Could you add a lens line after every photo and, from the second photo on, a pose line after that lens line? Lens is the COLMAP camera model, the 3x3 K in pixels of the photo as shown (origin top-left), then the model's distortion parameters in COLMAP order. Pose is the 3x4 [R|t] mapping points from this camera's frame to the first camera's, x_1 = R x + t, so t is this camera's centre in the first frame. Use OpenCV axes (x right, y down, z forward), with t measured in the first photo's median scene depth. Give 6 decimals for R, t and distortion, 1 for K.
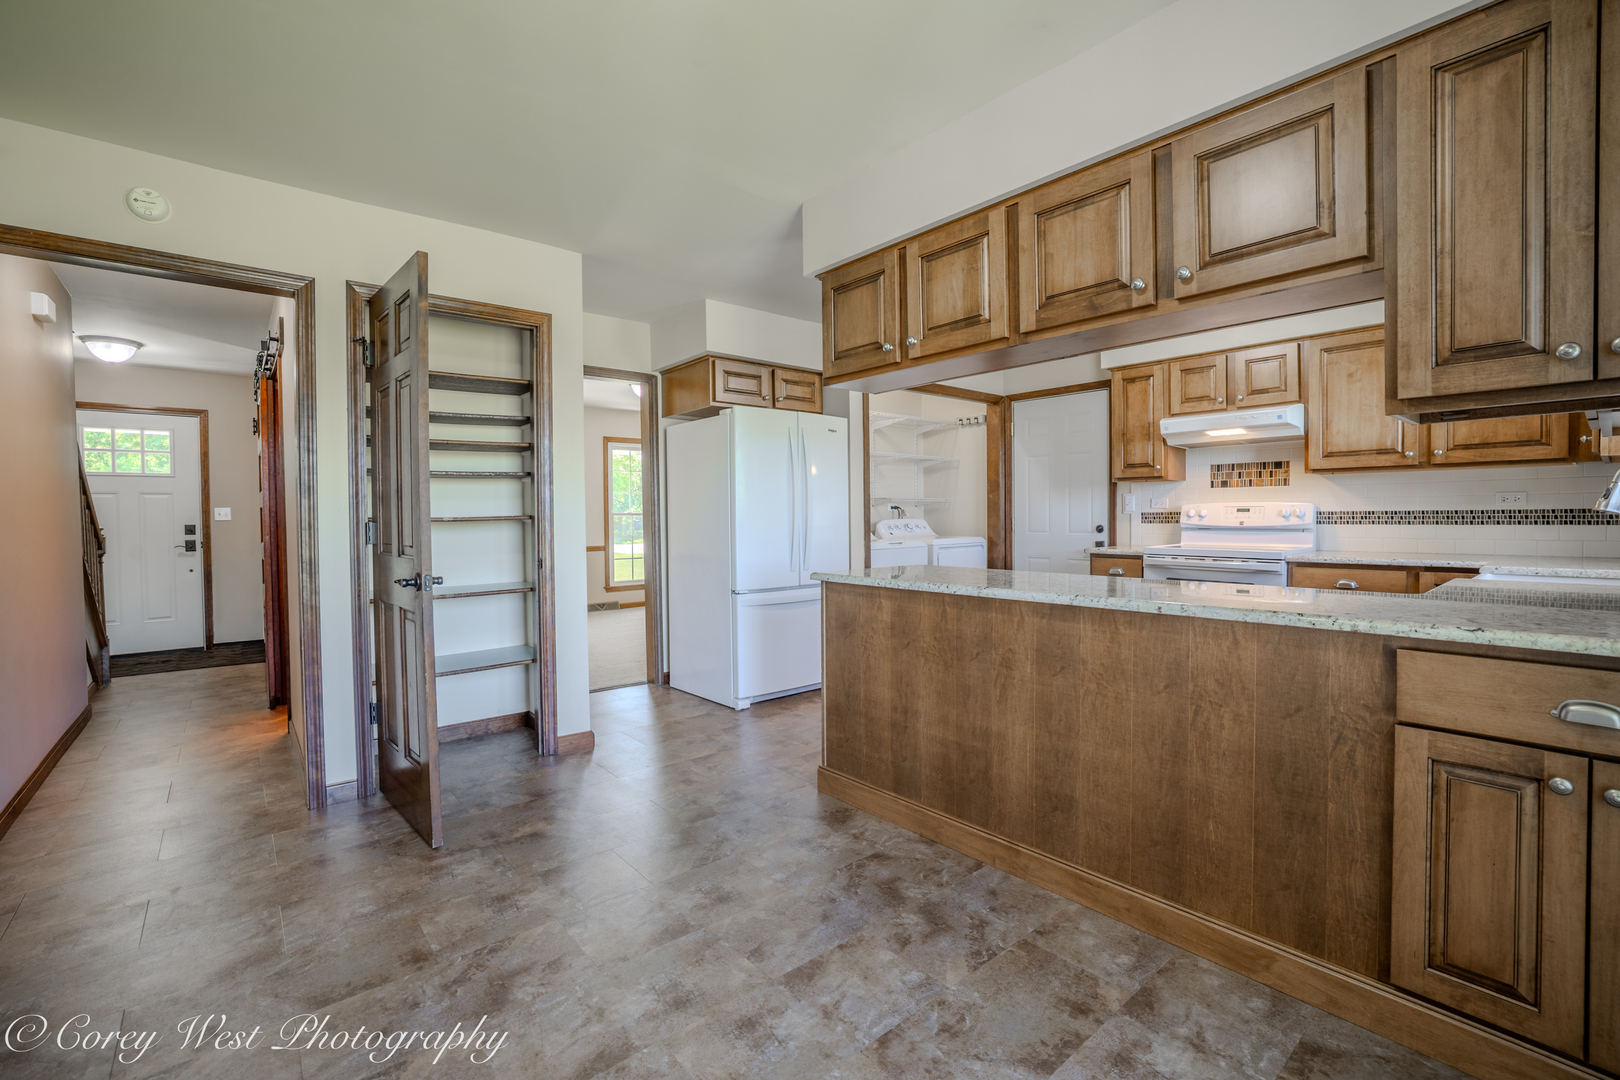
lens RADIAL K [[706.0, 0, 825.1], [0, 706.0, 525.6], [0, 0, 1]] dist [-0.001449, 0.000029]
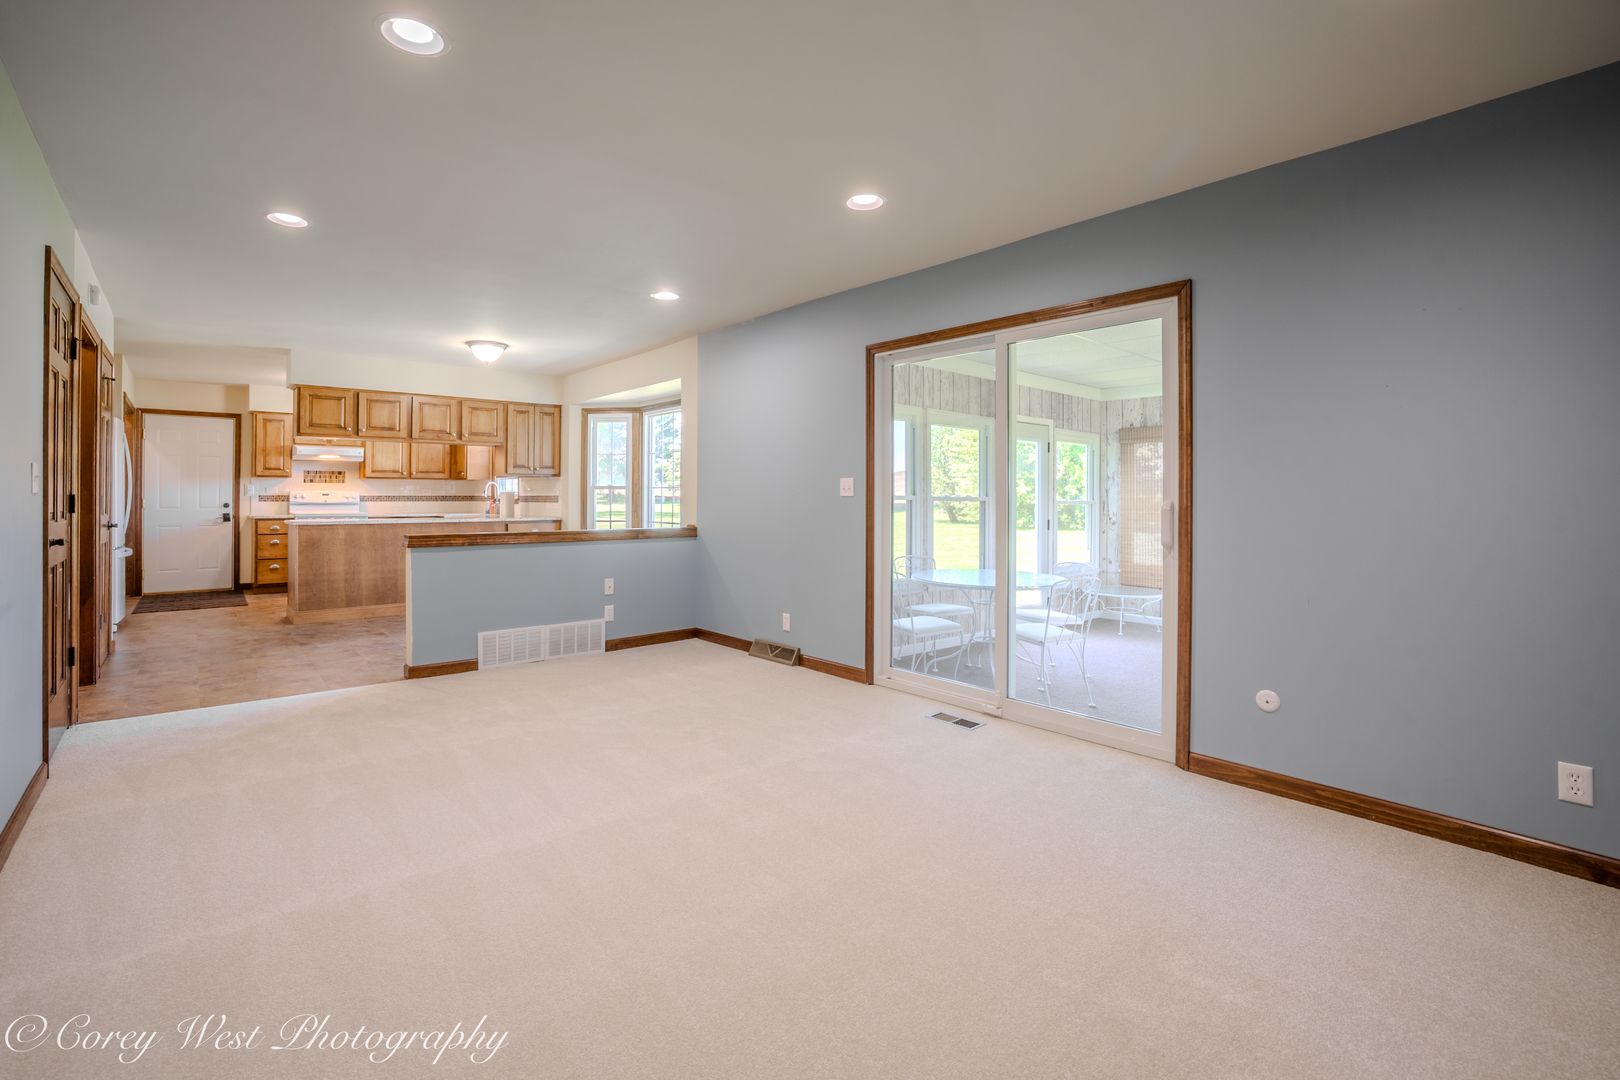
lens RADIAL K [[714.4, 0, 806.9], [0, 714.4, 490.2], [0, 0, 1]] dist [-0.026136, 0.000154]
pose [[-0.000205, 0.017362, 0.999849, -1.579517], [0.013249, 0.999762, -0.017358, 0.020417], [-0.999912, 0.013243, -0.000435, -0.412138]]
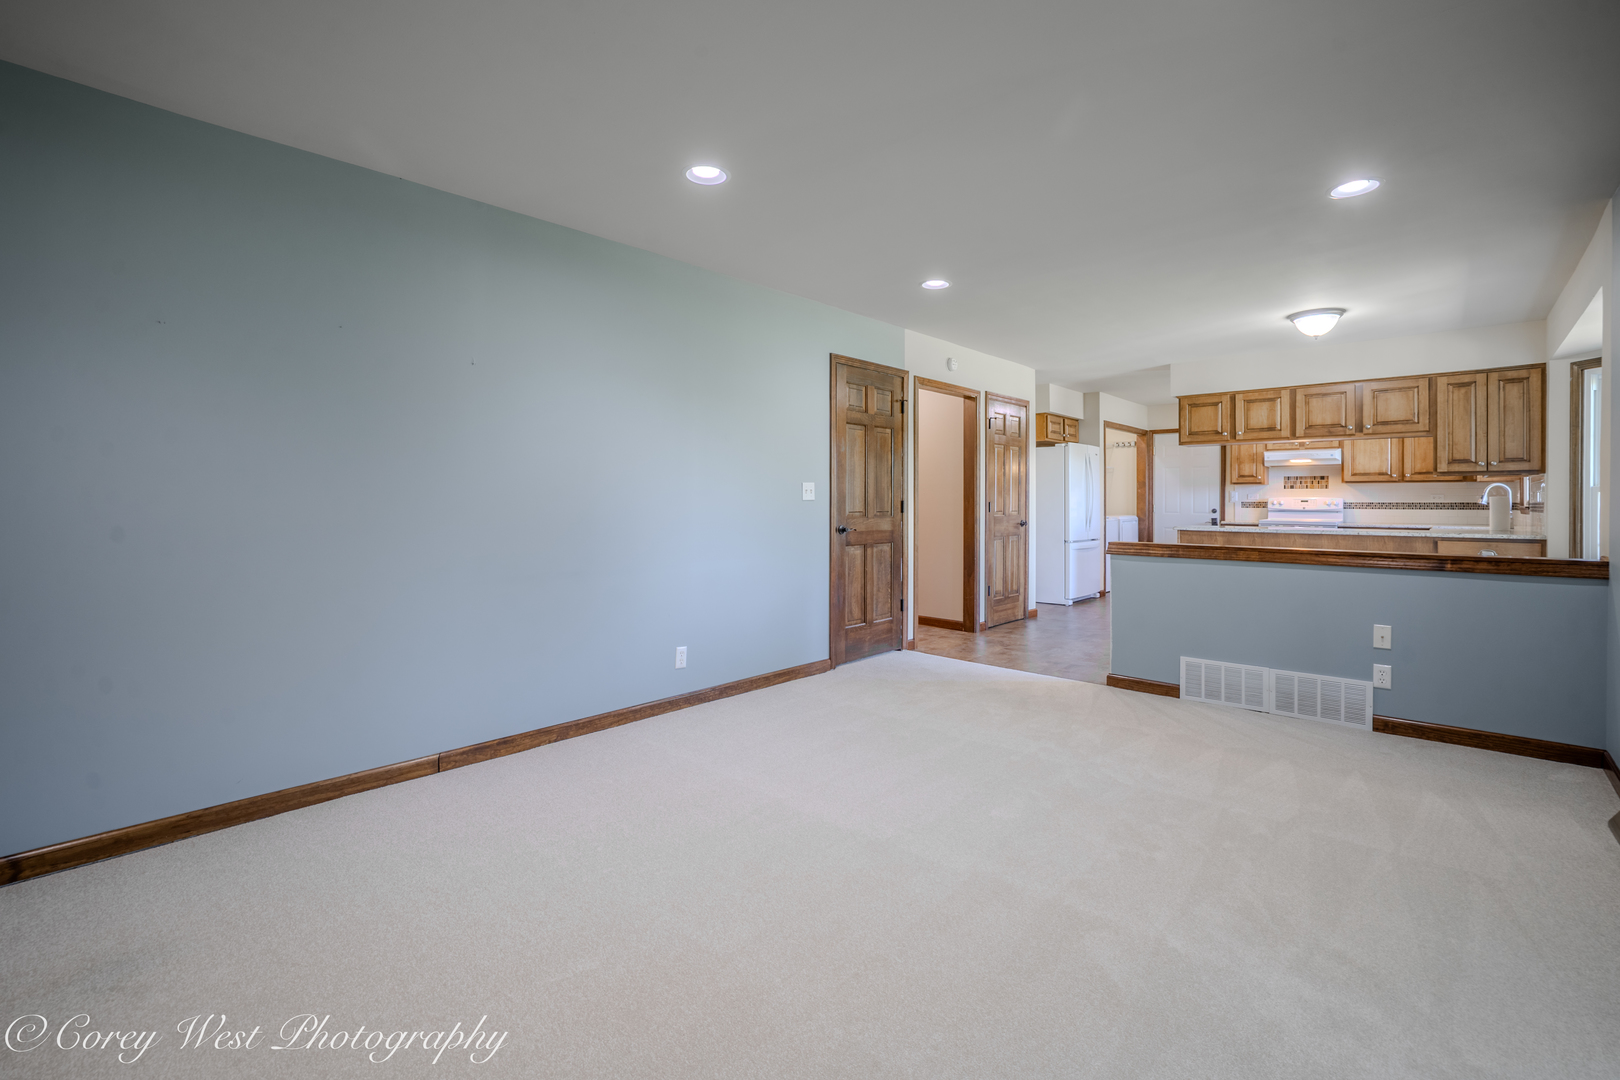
lens RADIAL K [[739.0, 0, 817.8], [0, 739.0, 498.9], [0, 0, 1]] dist [-0.000782, -0.000006]
pose [[0.991296, 0.011595, 0.131143, -1.071397], [-0.009359, 0.999800, -0.017655, 0.021276], [-0.131321, 0.016274, 0.991206, -0.882905]]
